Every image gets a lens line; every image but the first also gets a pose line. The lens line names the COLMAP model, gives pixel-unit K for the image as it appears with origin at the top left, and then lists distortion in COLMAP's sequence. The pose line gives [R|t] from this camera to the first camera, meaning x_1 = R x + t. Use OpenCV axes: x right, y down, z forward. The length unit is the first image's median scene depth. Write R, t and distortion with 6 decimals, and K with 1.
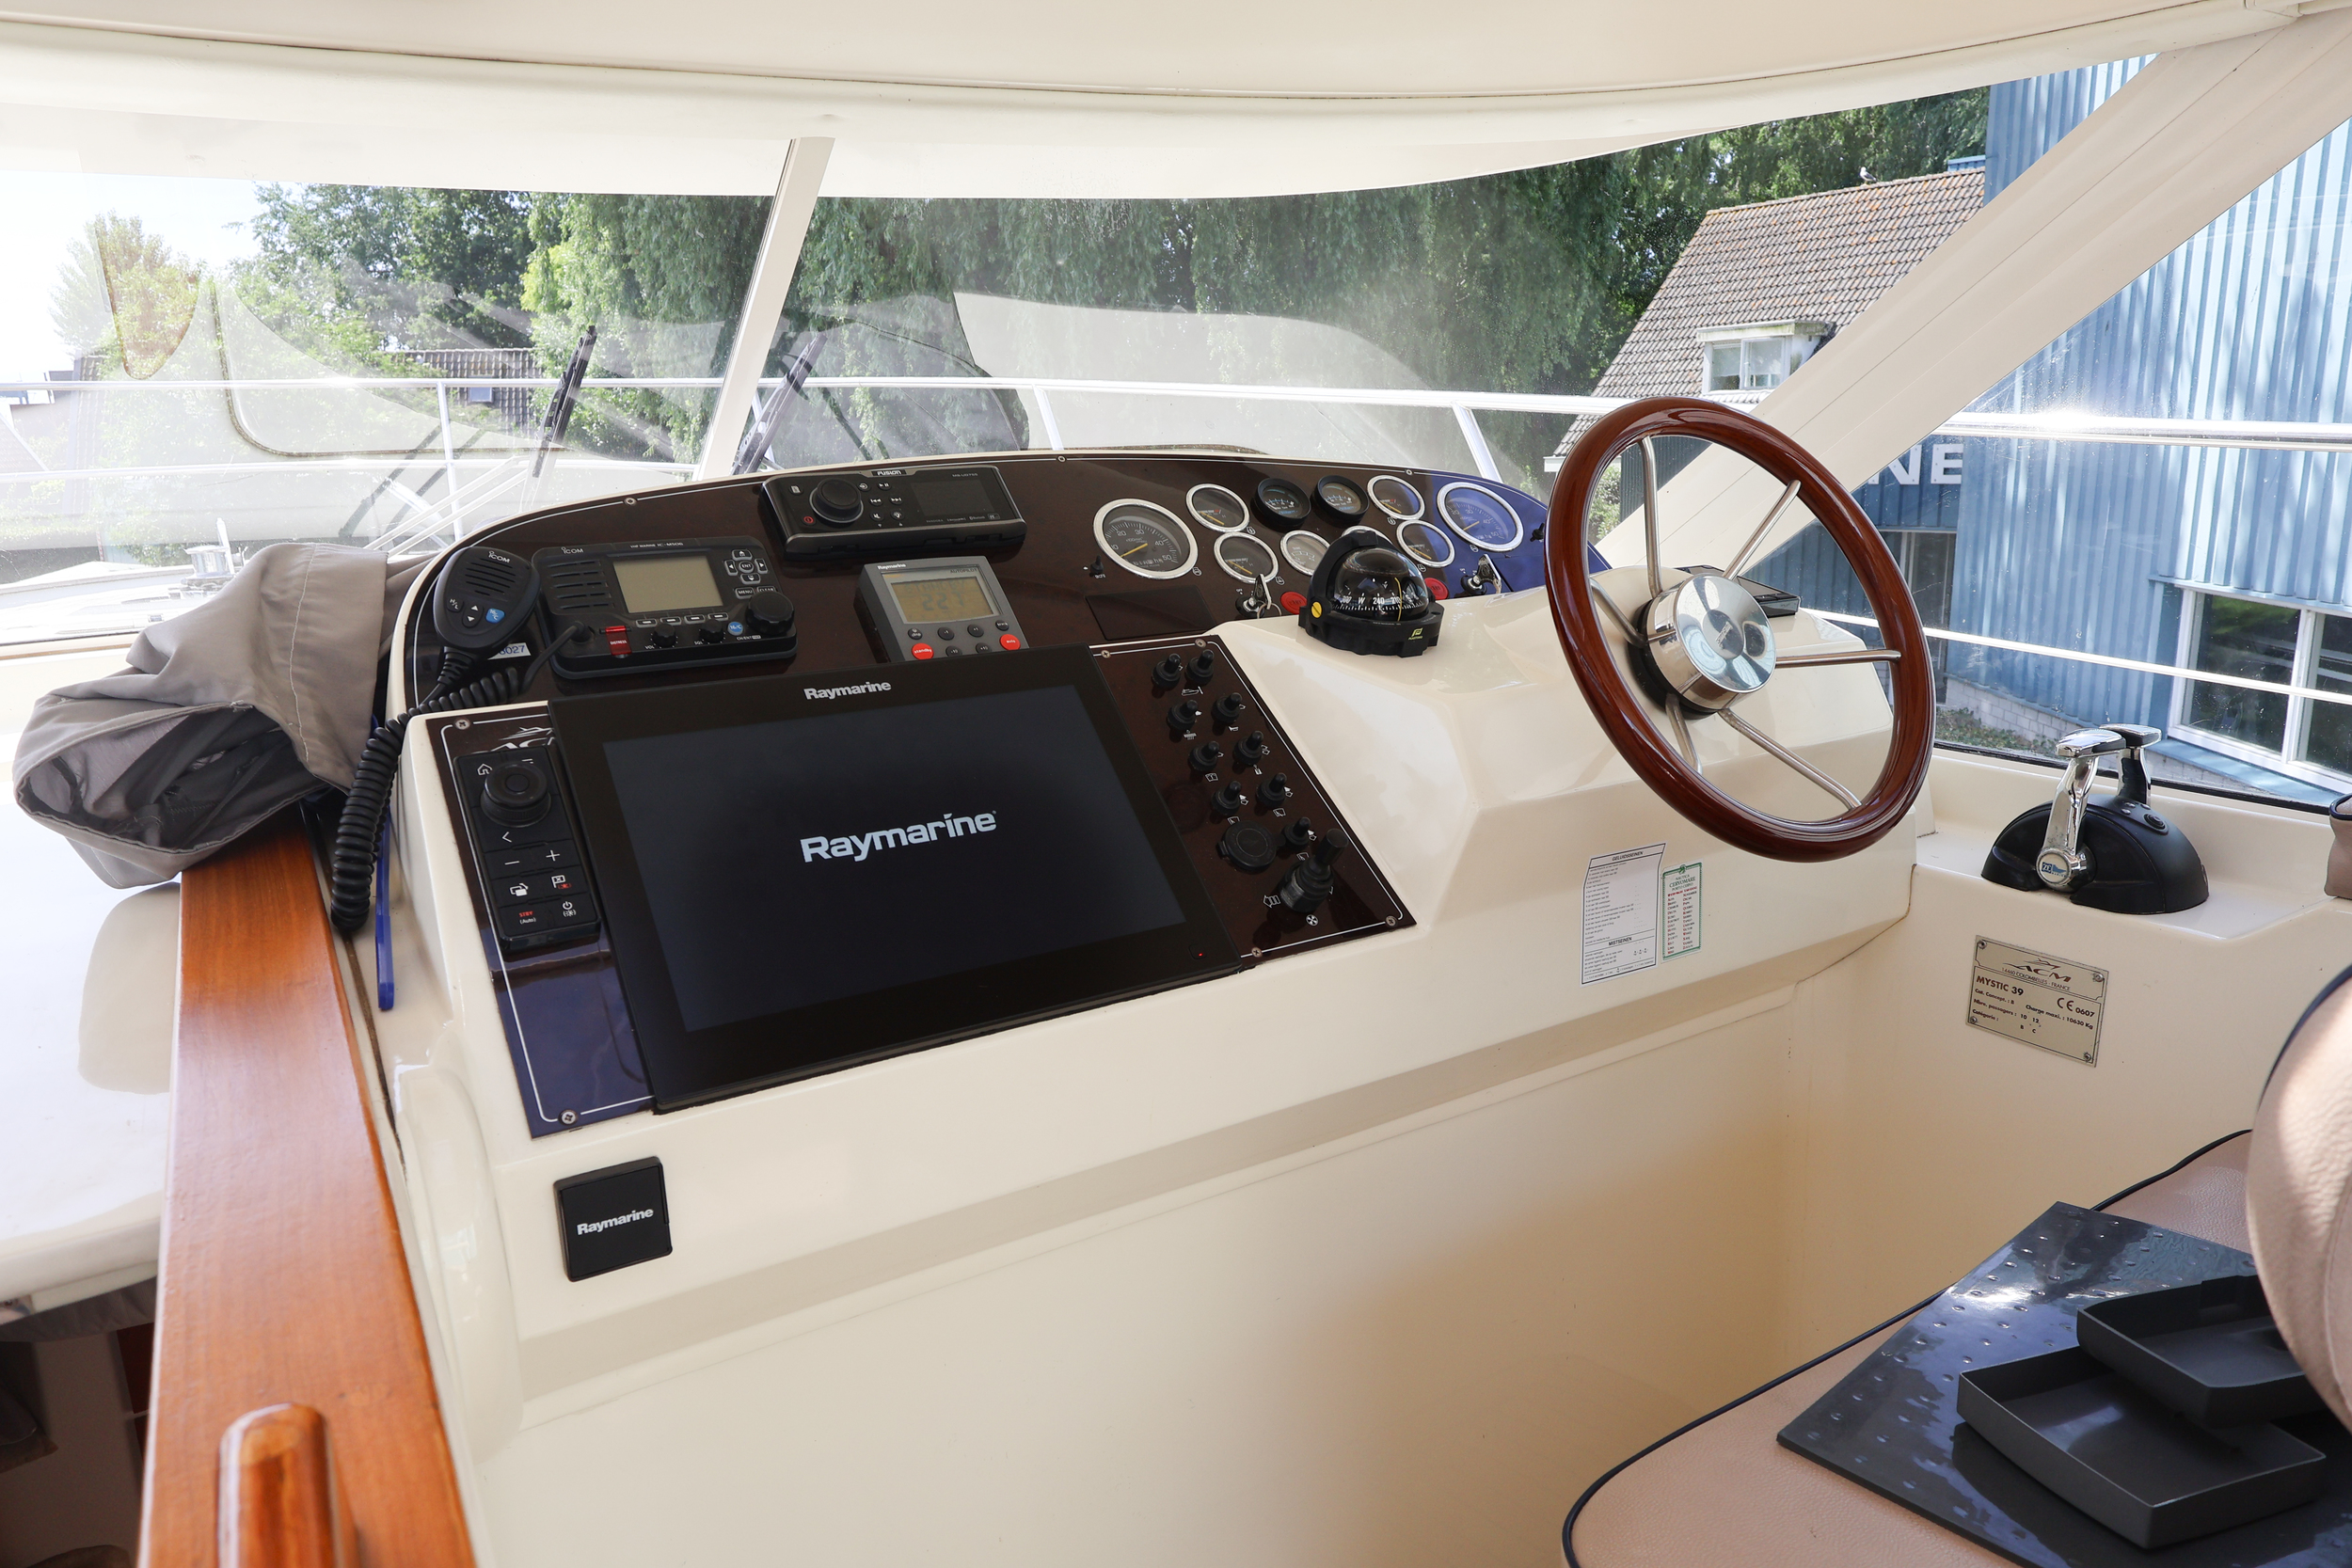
lens RADIAL K [[1531.4, 0, 1176.0], [0, 1531.4, 784.0], [0, 0, 1]] dist [-0.001344, -0.001207]
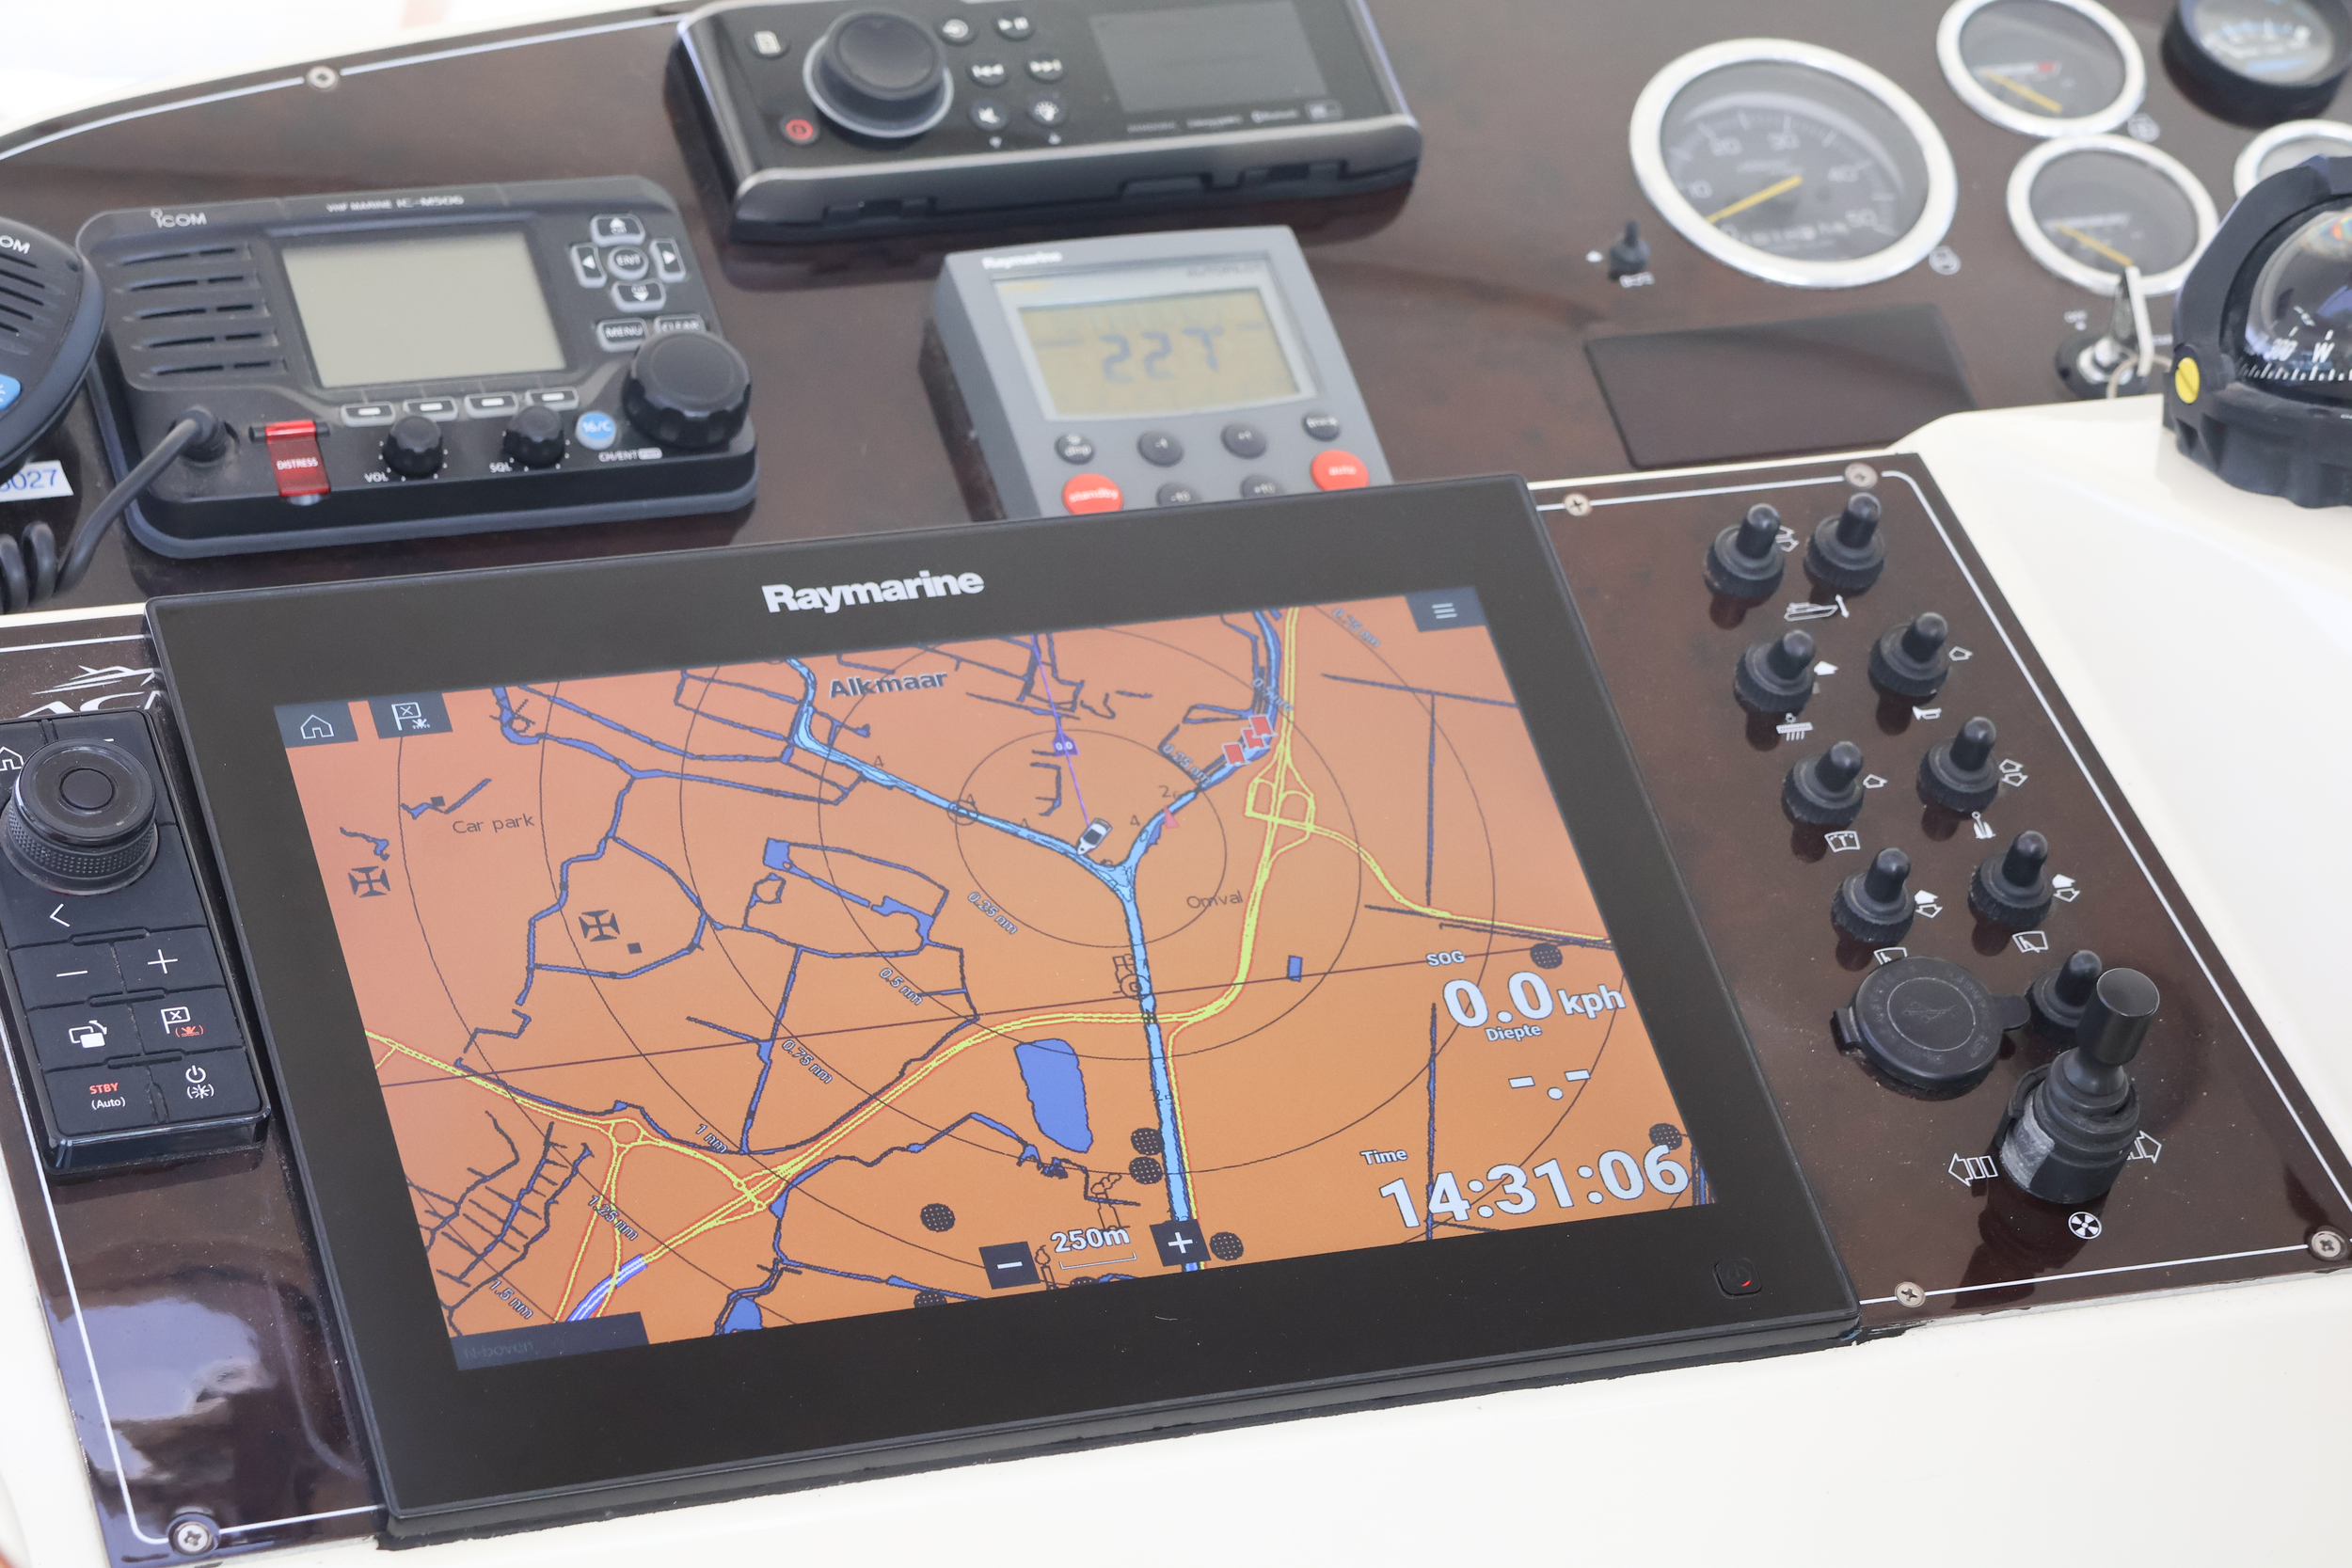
lens RADIAL K [[7663.1, 0, 1176.0], [0, 7663.1, 784.0], [0, 0, 1]] dist [0.724294, 2.930270]
pose [[0.979655, 0.013500, -0.200235, 0.223425], [-0.024342, 0.998362, -0.051785, 0.076786], [0.199208, 0.055606, 0.978378, -0.788656]]
